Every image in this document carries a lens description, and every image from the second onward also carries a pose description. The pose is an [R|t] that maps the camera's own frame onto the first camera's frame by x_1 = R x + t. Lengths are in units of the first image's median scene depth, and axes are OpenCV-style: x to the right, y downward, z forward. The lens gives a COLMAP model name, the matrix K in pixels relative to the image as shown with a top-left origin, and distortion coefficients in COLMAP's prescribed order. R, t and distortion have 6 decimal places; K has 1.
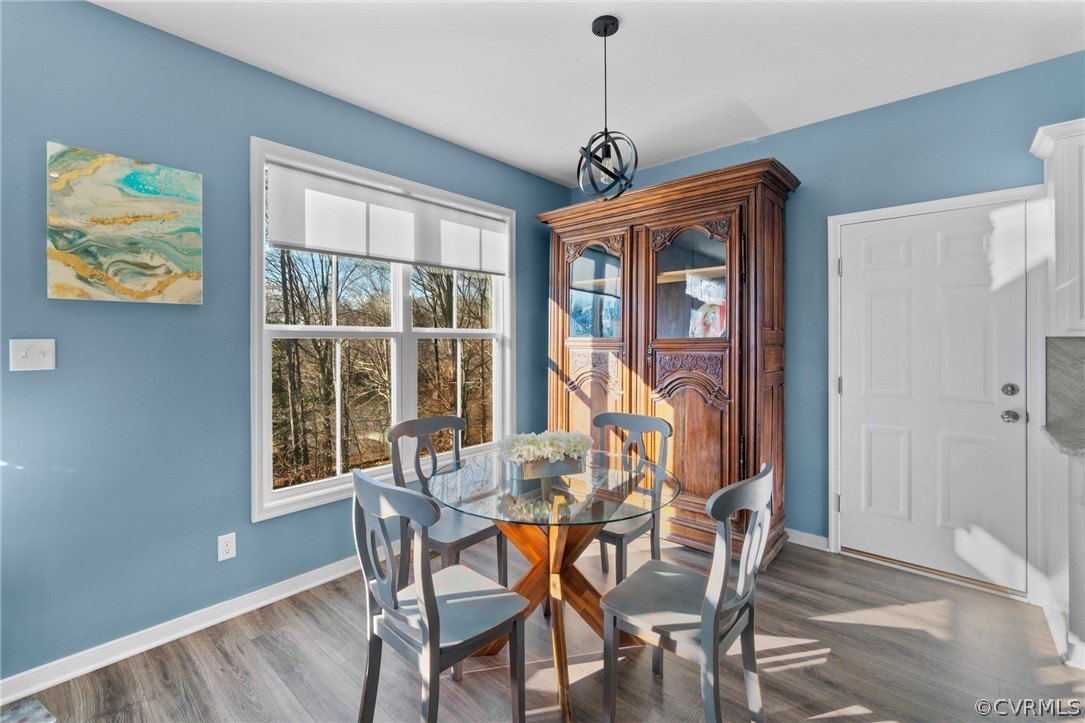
lens RADIAL K [[467.6, 0, 552.8], [0, 467.6, 340.7], [0, 0, 1]] dist [-0.003609, -0.000038]
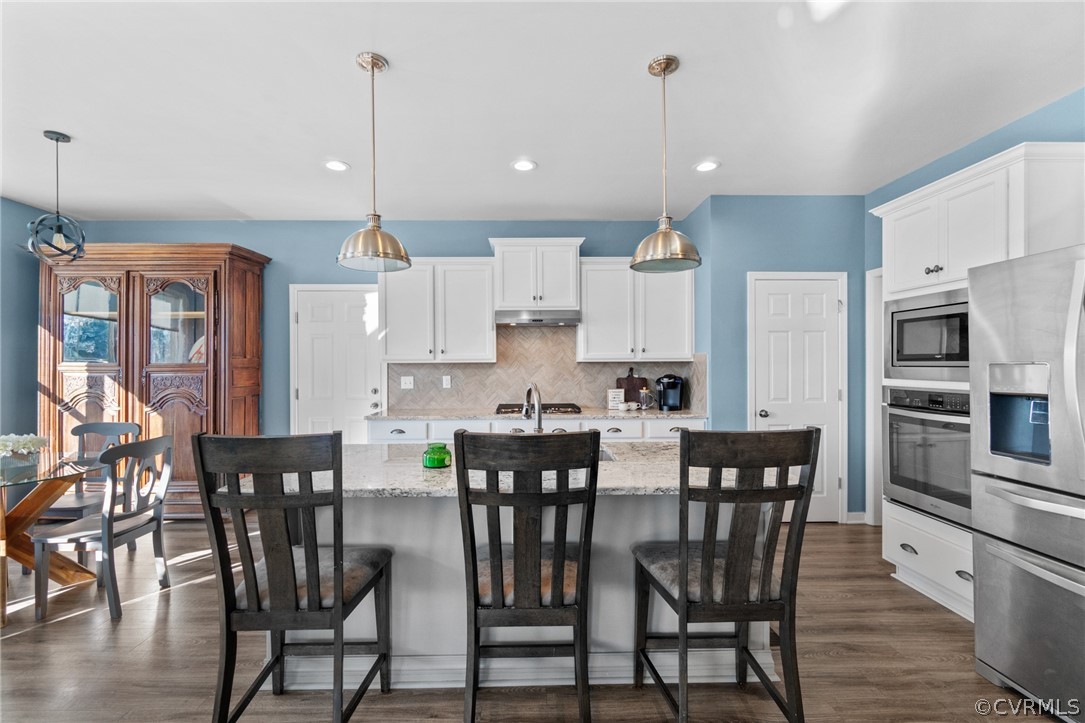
lens RADIAL K [[467.6, 0, 537.0], [0, 467.6, 363.1], [0, 0, 1]] dist [-0.003609, -0.000038]
pose [[0.754741, 0.000819, 0.656022, 0.182067], [0.002225, 0.999990, -0.003809, 0.000617], [-0.656019, 0.004335, 0.754732, -0.629861]]
